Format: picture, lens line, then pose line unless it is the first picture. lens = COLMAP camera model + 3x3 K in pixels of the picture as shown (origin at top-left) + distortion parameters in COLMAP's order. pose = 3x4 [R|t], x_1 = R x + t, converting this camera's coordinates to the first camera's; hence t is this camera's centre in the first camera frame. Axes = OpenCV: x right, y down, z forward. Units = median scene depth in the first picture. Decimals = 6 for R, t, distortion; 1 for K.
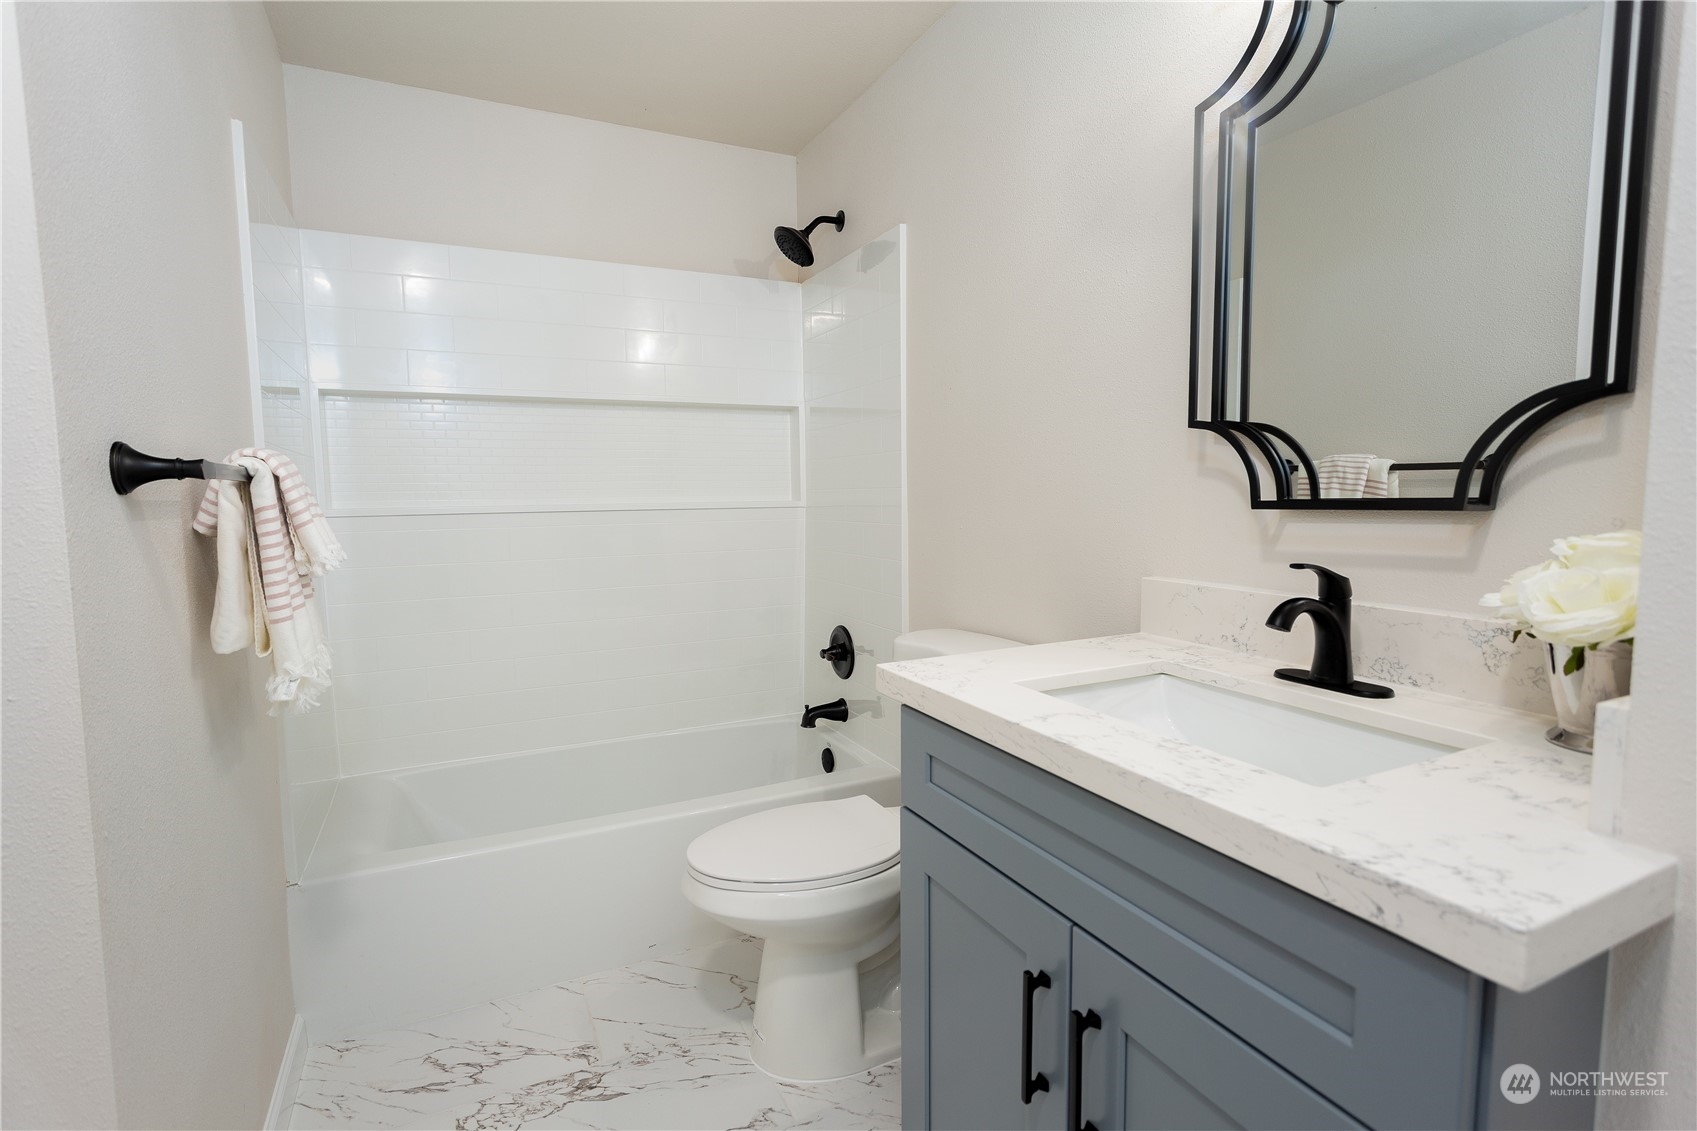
lens RADIAL K [[819.9, 0, 842.3], [0, 819.9, 572.5], [0, 0, 1]] dist [0.002319, 0.002468]
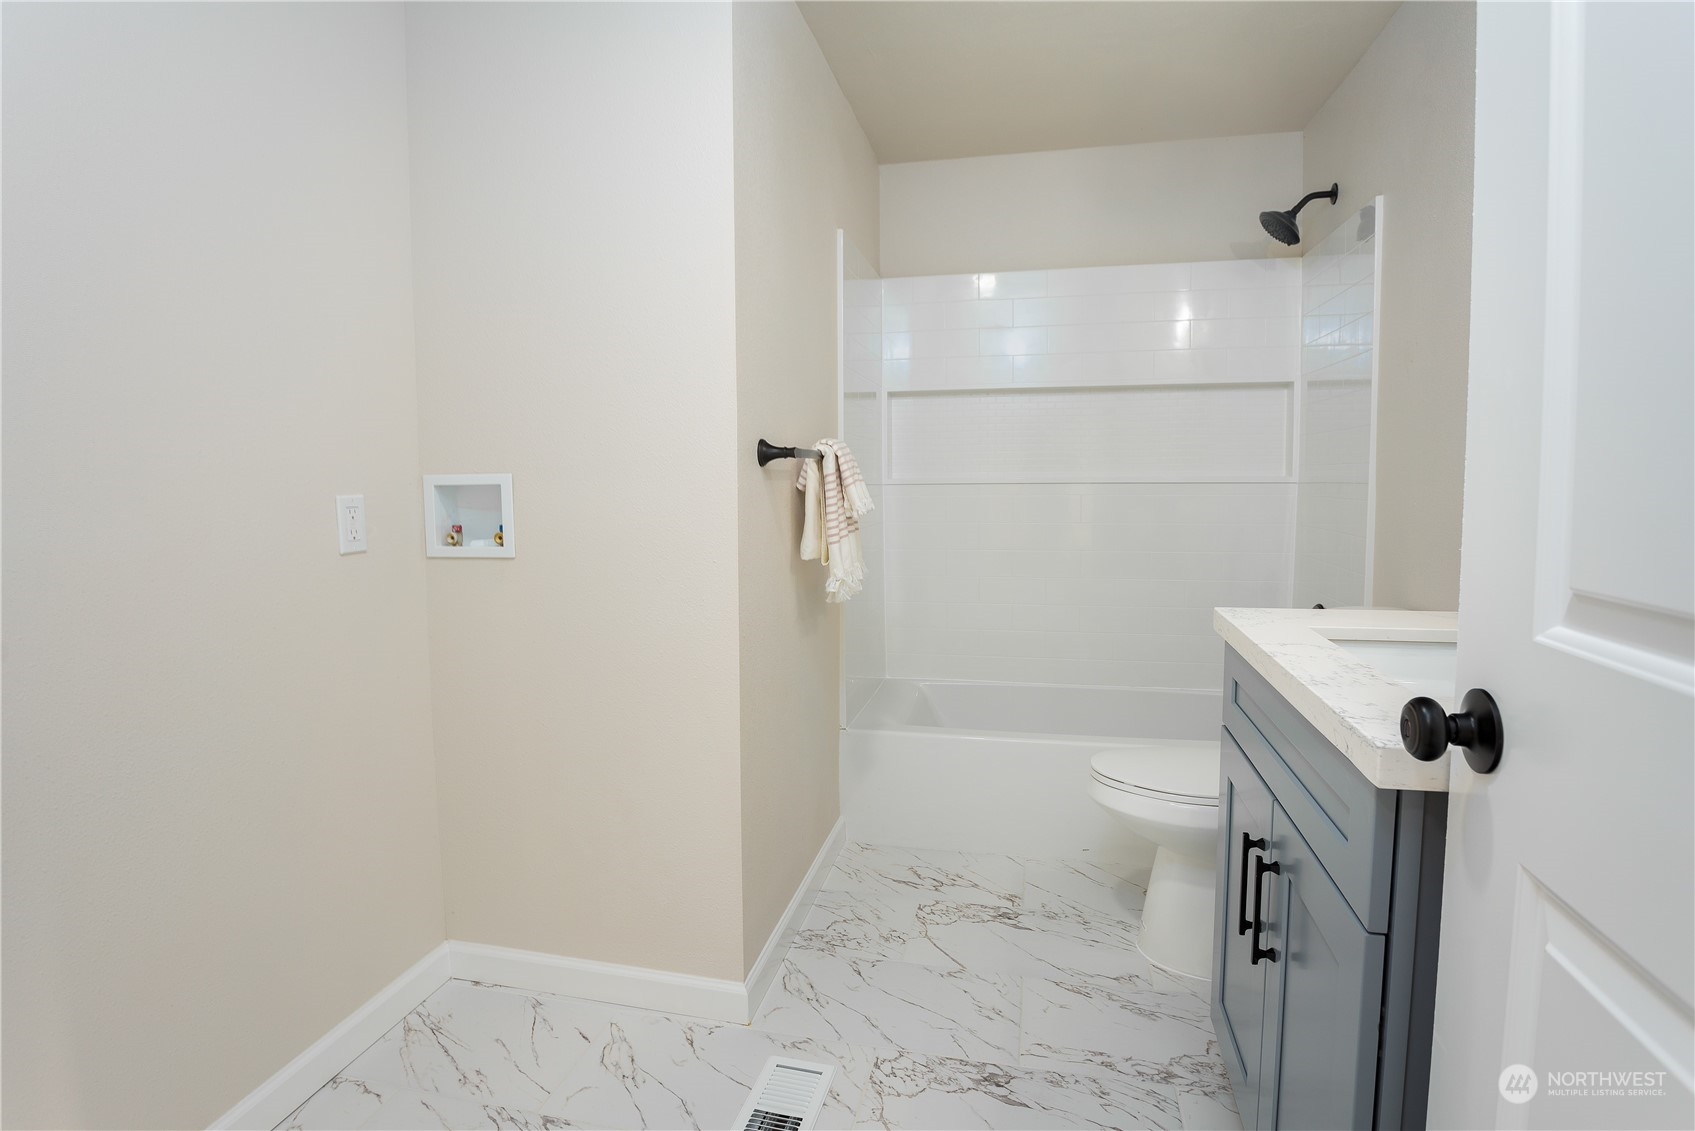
lens RADIAL K [[819.0, 0, 848.3], [0, 819.0, 556.8], [0, 0, 1]] dist [0.002319, 0.002468]
pose [[0.797385, 0.069287, -0.599480, 0.255909], [-0.063056, 0.997515, 0.031419, 0.024837], [0.600167, 0.012748, 0.799773, -0.232363]]
